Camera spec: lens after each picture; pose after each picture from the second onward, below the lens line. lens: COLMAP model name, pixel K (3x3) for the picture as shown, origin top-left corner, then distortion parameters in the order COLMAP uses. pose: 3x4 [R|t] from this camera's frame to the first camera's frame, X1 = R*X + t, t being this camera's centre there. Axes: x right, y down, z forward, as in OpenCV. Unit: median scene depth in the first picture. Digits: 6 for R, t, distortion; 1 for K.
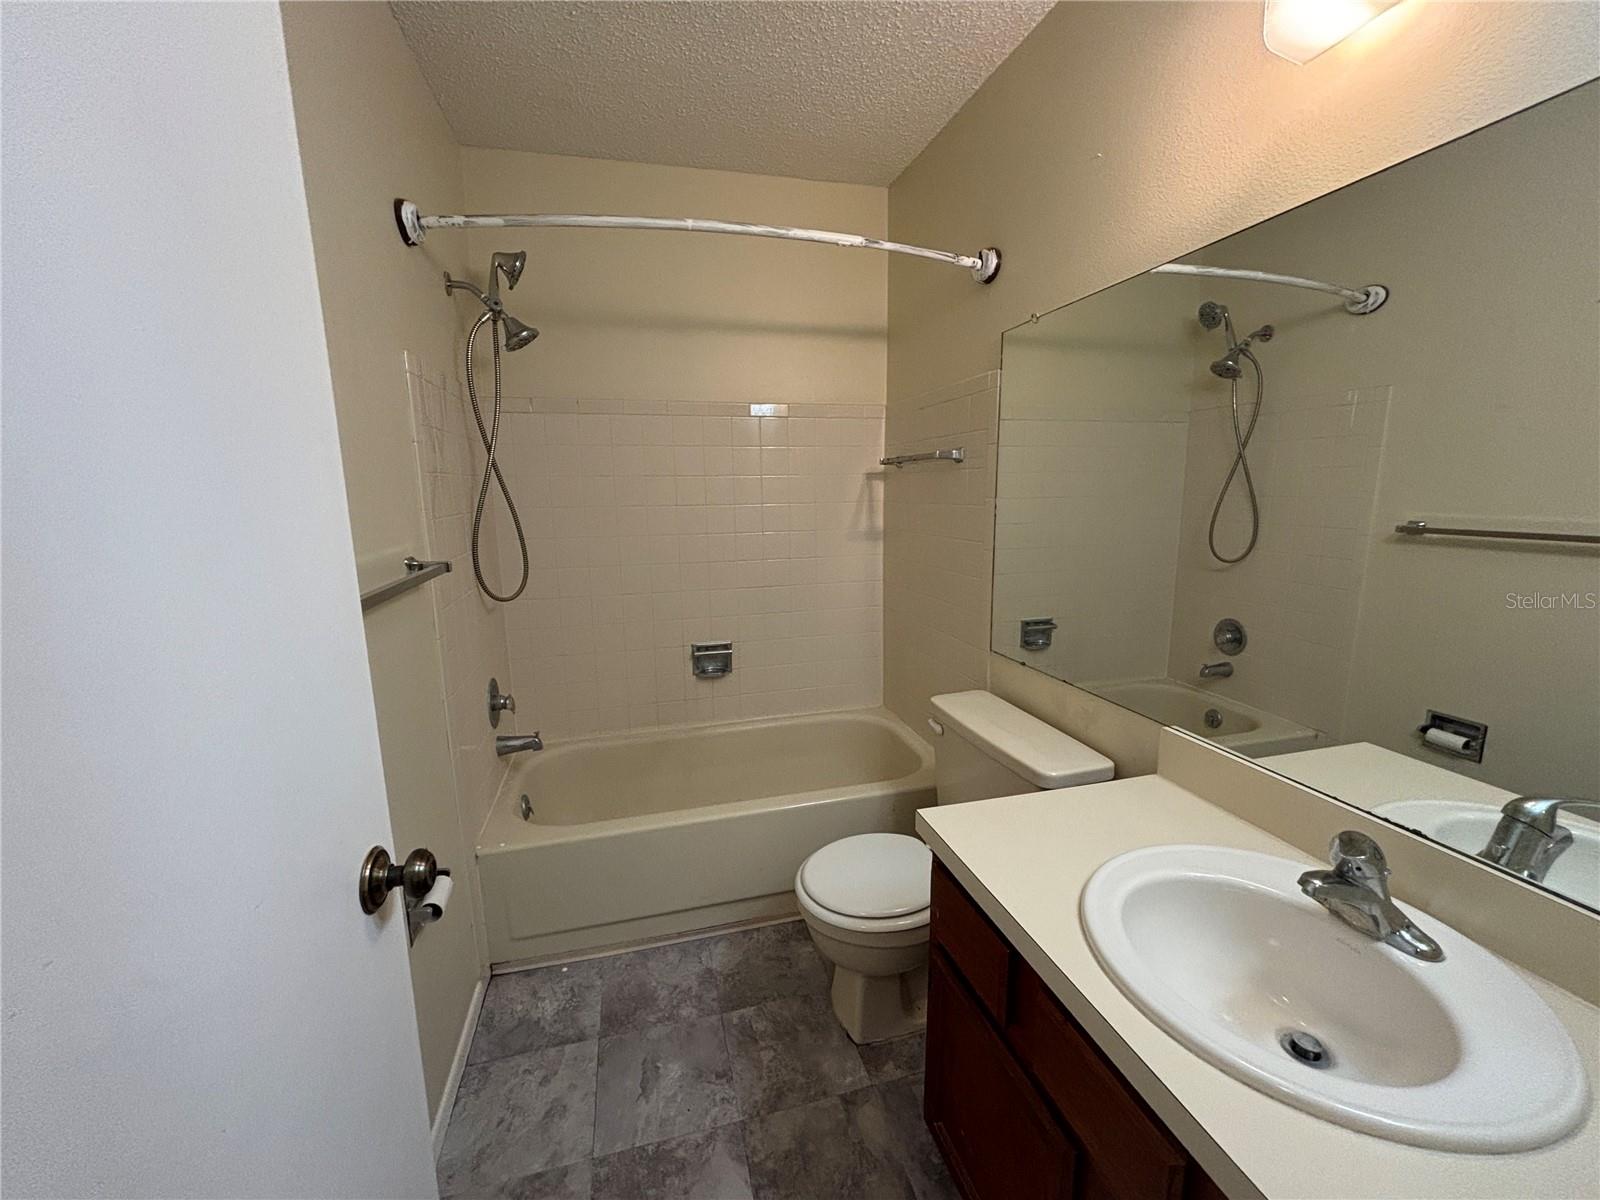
lens RADIAL K [[647.2, 0, 805.1], [0, 647.2, 600.3], [0, 0, 1]] dist [-0.000805, -0.000465]
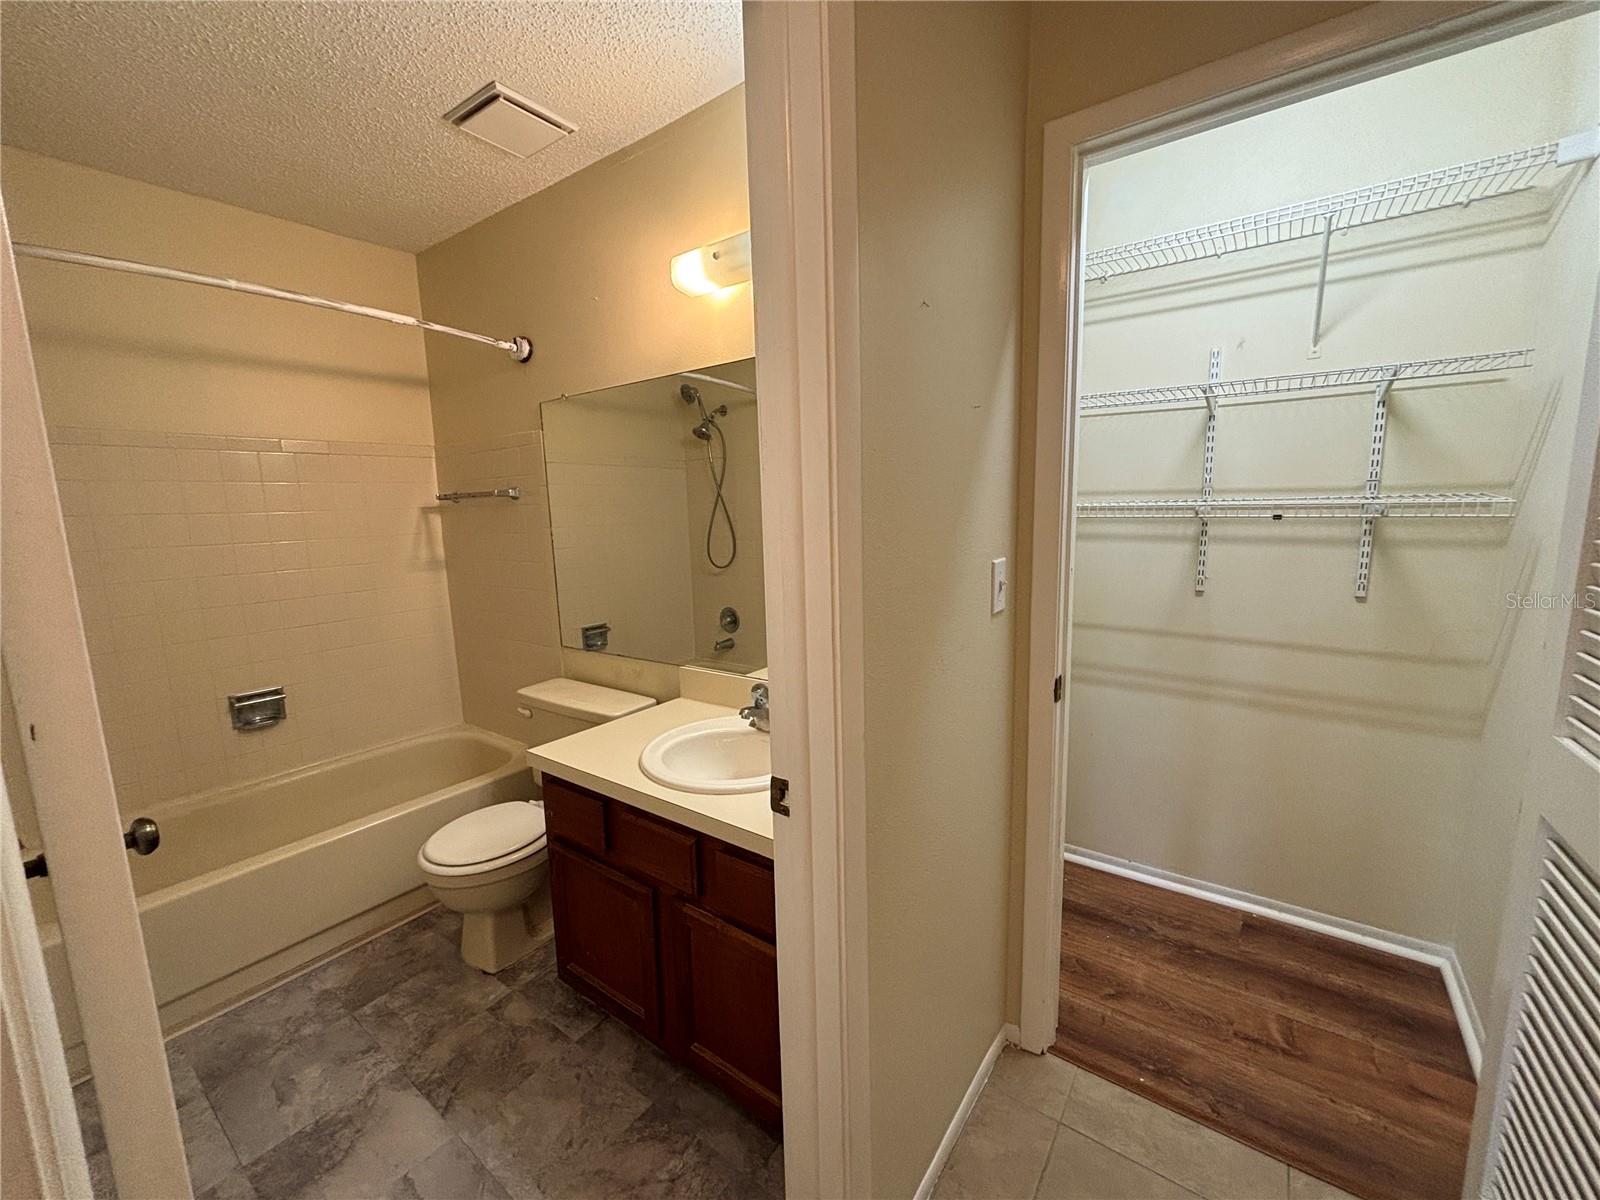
lens RADIAL K [[640.0, 0, 800.3], [0, 640.0, 601.8], [0, 0, 1]] dist [-0.001341, -0.000339]
pose [[0.783192, -0.101427, 0.613452, -0.115127], [0.125696, 0.992062, 0.003550, 0.048144], [-0.608943, 0.074328, 0.789724, -0.305364]]
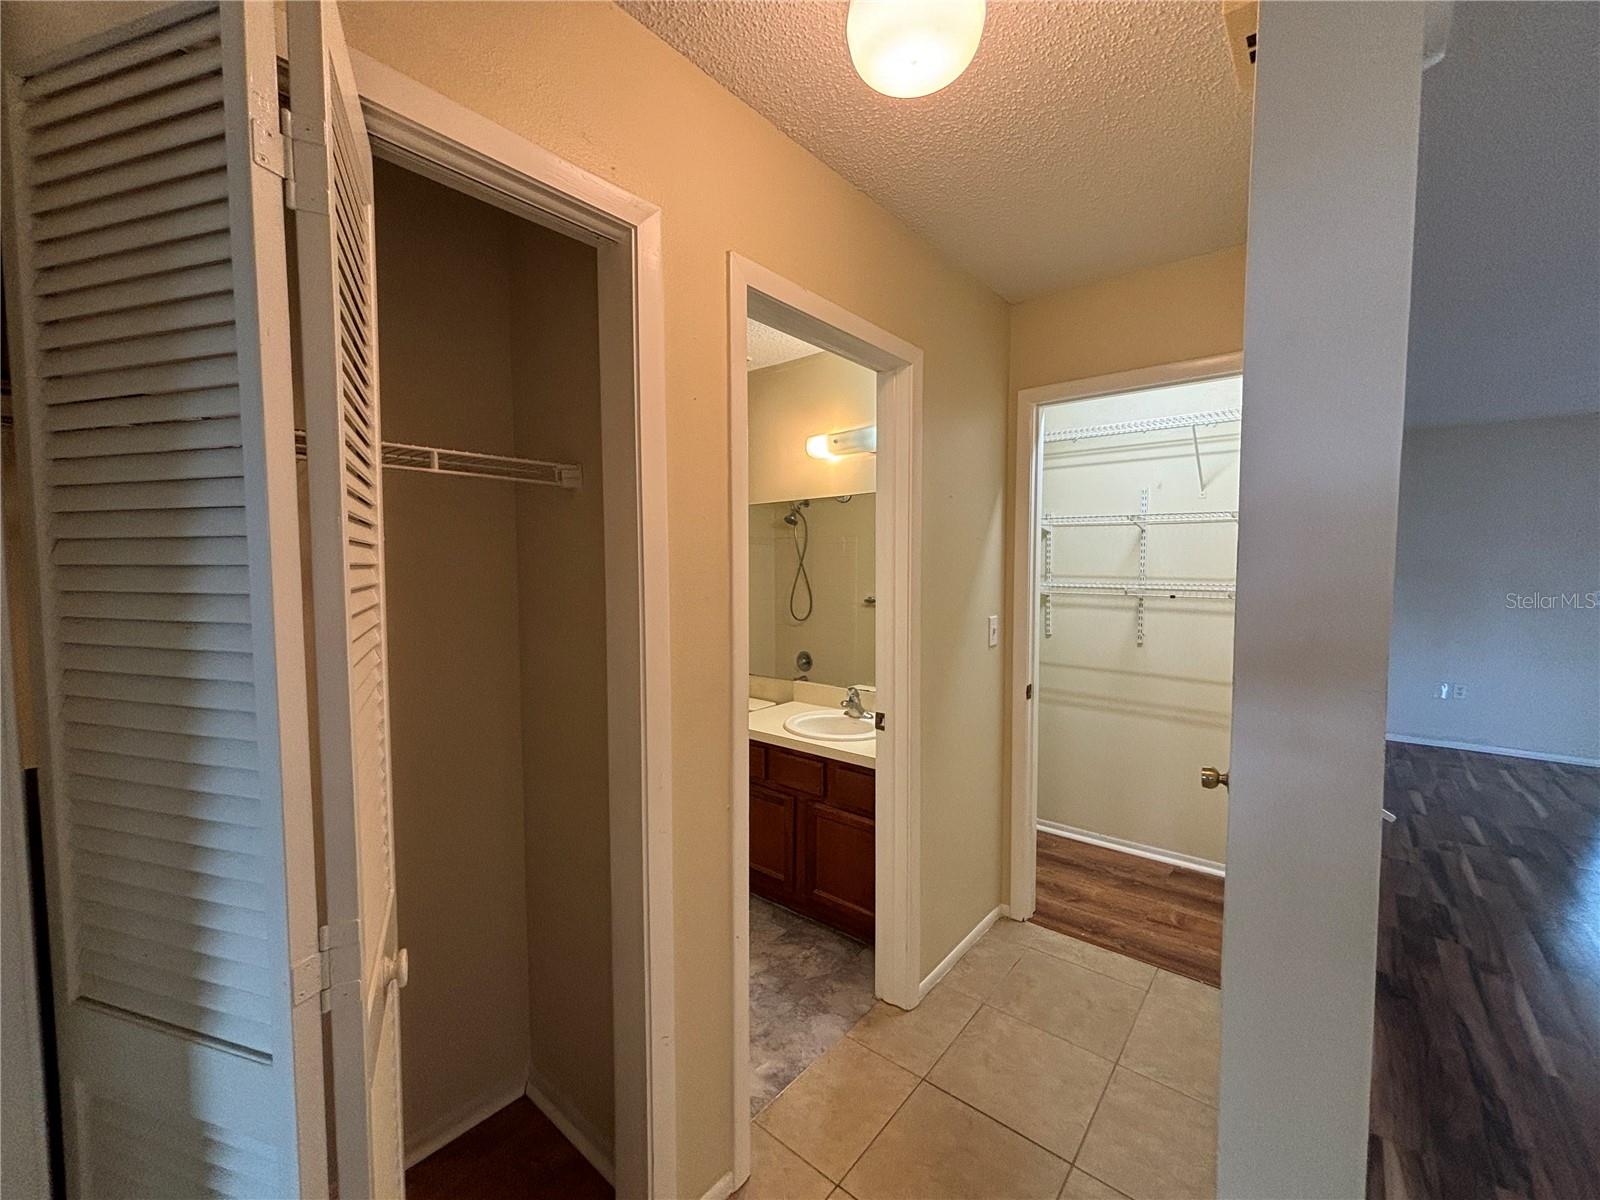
lens RADIAL K [[645.5, 0, 800.9], [0, 645.5, 598.3], [0, 0, 1]] dist [-0.000350, 0.000215]
pose [[0.819644, -0.018544, 0.572572, -0.579459], [0.092405, 0.990668, -0.100193, 0.091354], [-0.565371, 0.135031, 0.813709, -0.740639]]
